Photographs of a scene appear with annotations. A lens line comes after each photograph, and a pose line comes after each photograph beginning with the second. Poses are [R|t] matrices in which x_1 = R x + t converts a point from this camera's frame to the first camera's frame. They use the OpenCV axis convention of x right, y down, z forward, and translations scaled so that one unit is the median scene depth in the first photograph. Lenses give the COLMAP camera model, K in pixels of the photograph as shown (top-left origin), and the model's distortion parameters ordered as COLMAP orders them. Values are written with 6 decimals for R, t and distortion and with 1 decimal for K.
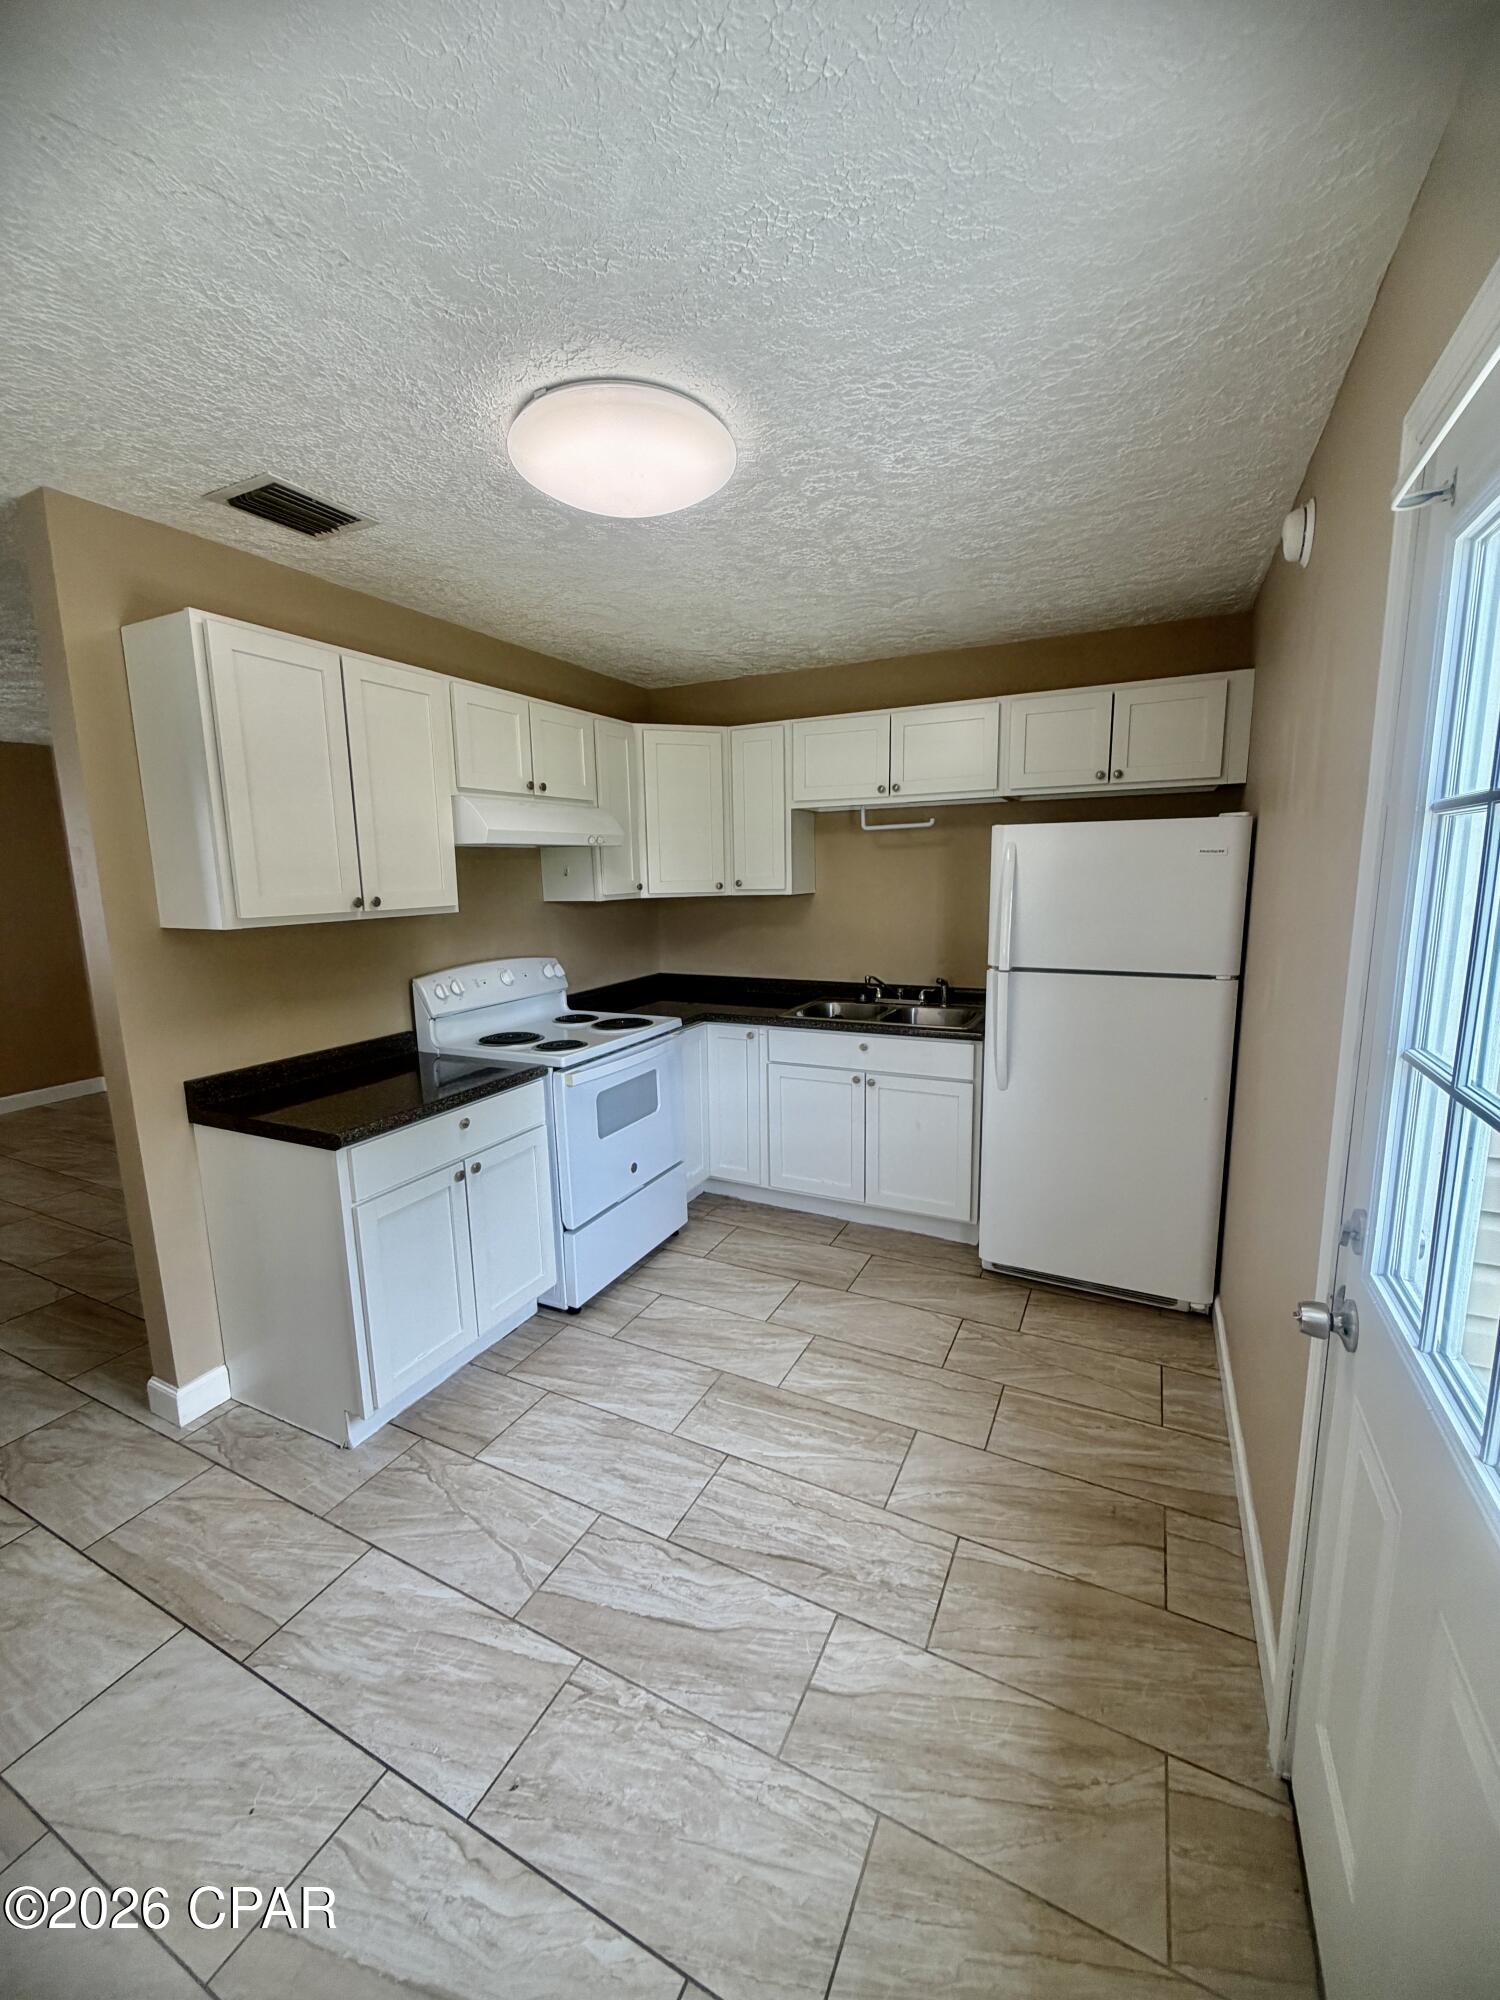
lens RADIAL K [[793.9, 0, 751.7], [0, 793.9, 998.1], [0, 0, 1]] dist [-0.002677, -0.000253]
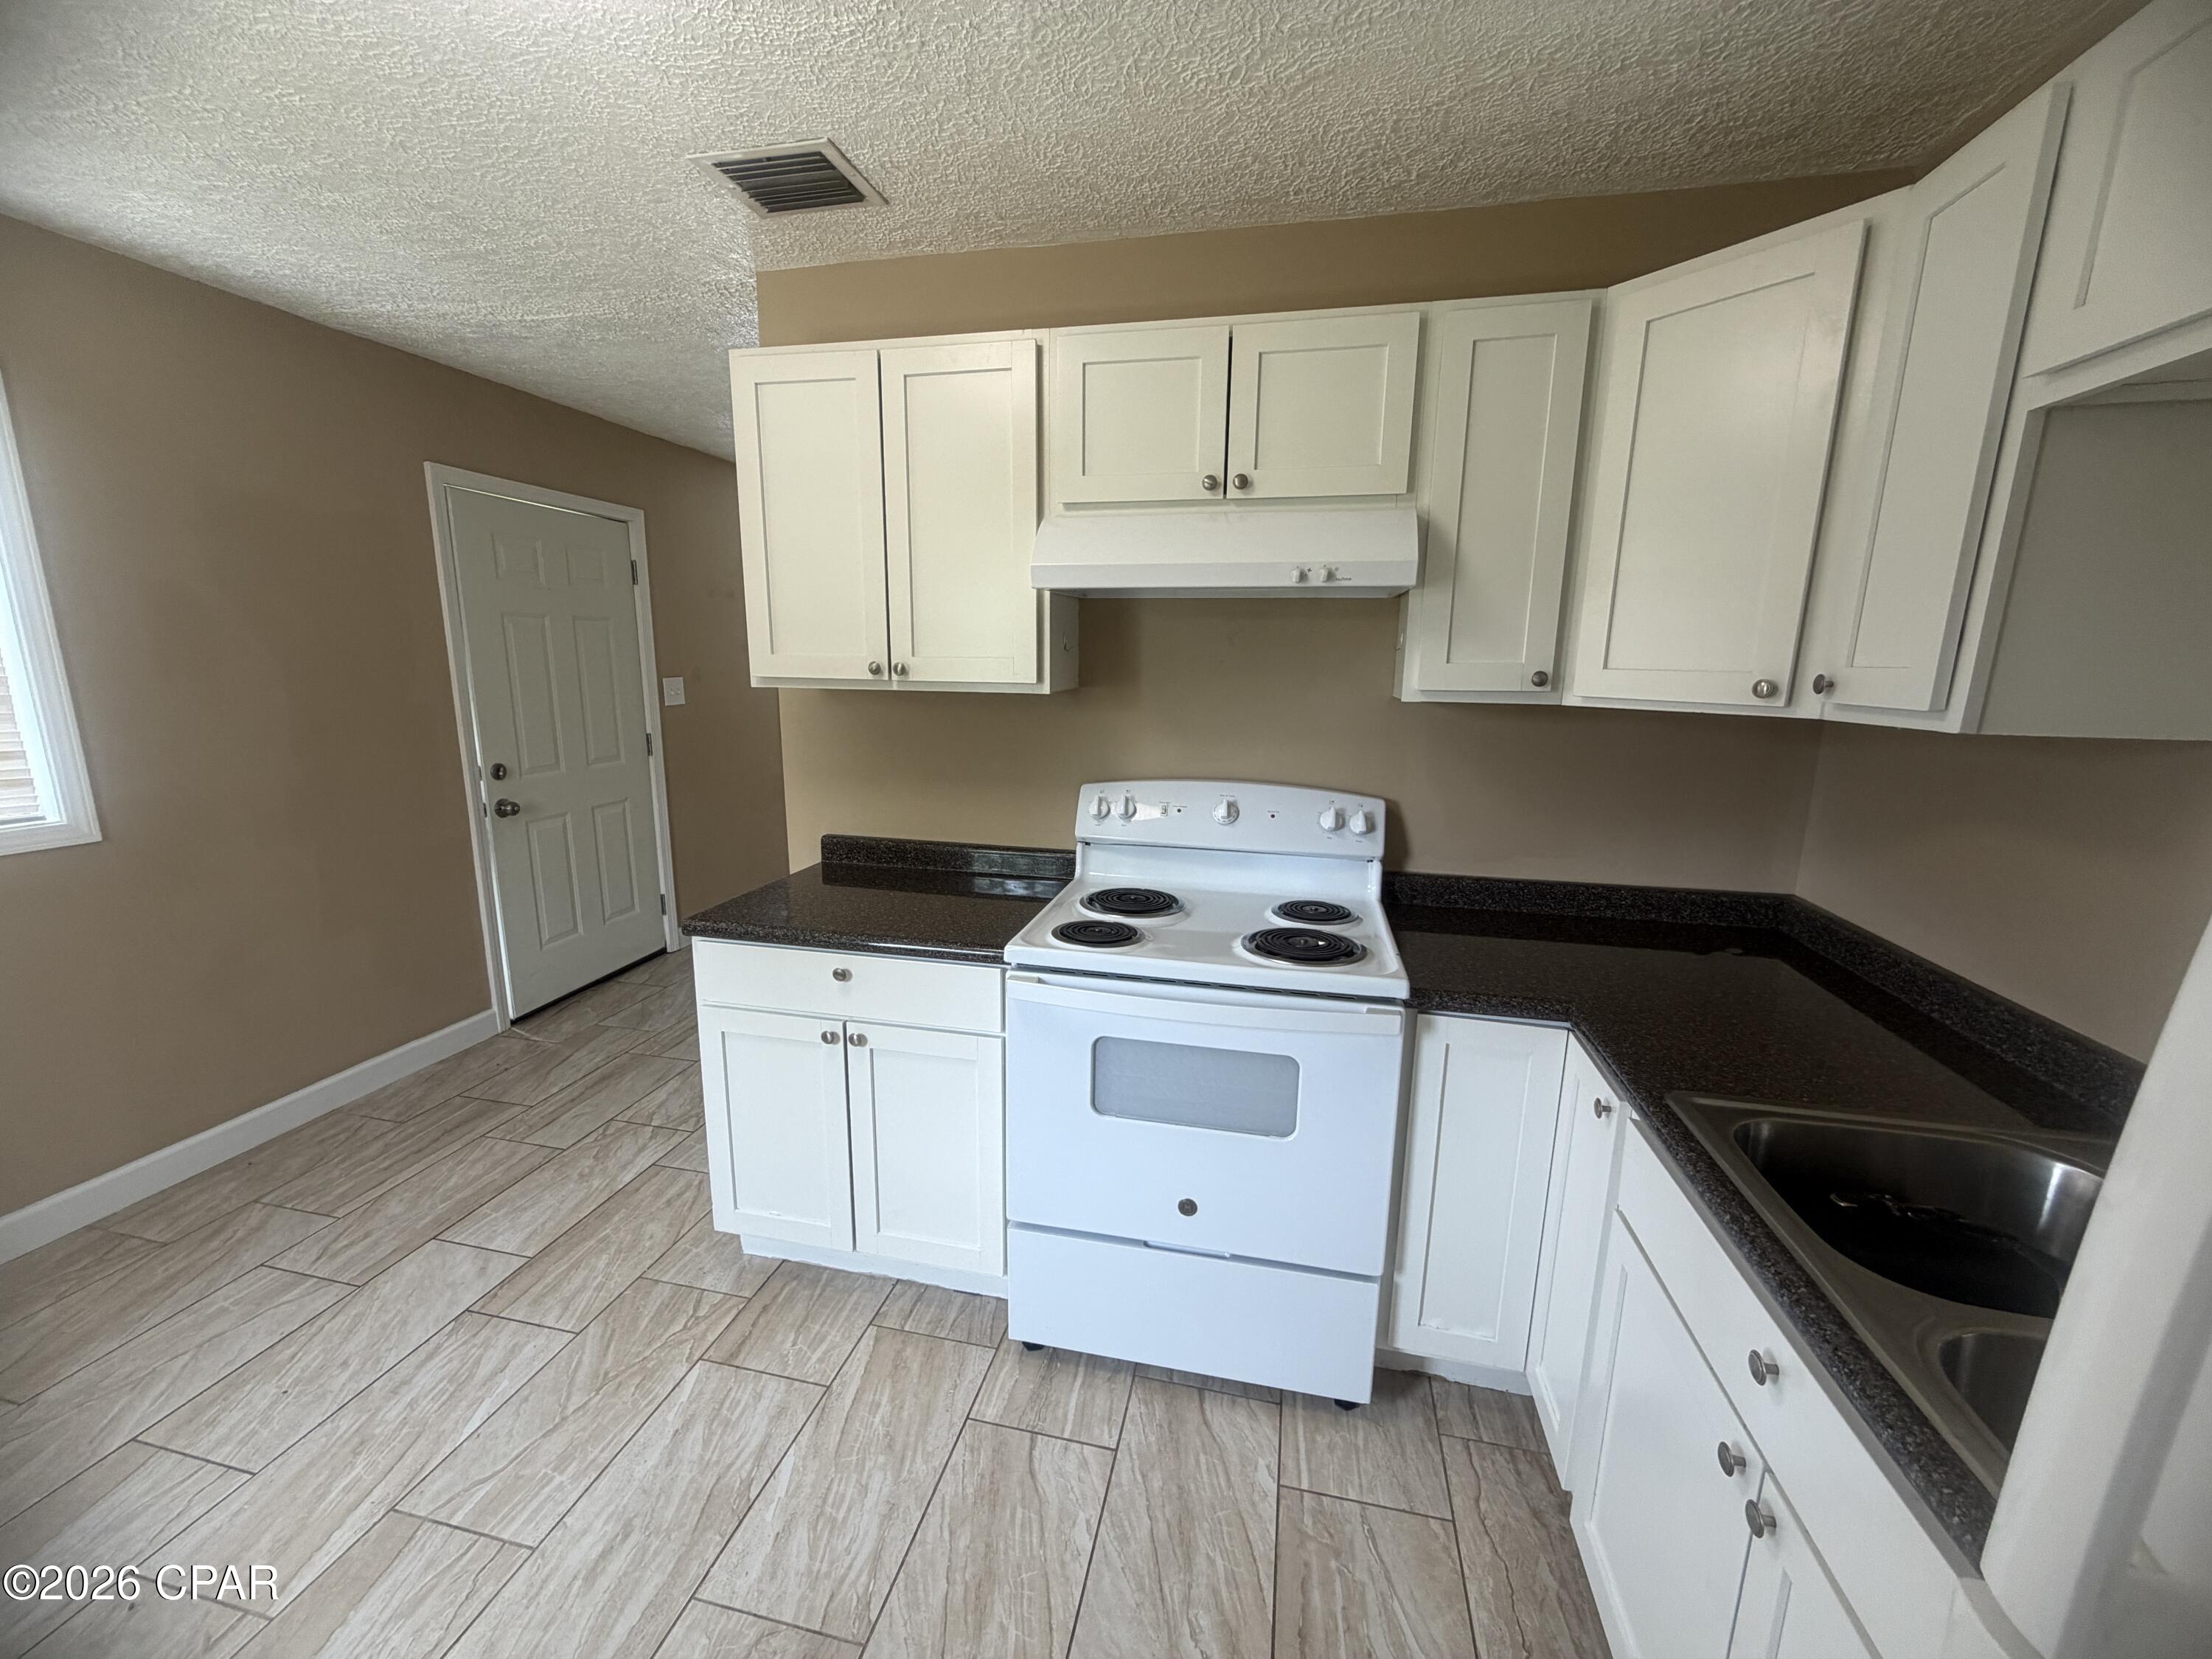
lens RADIAL K [[878.1, 0, 1105.3], [0, 878.1, 832.2], [0, 0, 1]] dist [-0.002677, -0.000253]
pose [[0.238050, 0.214864, -0.947188, 0.429020], [-0.174313, 0.968840, 0.175966, -0.152454], [0.955483, 0.123218, 0.268086, 0.975522]]
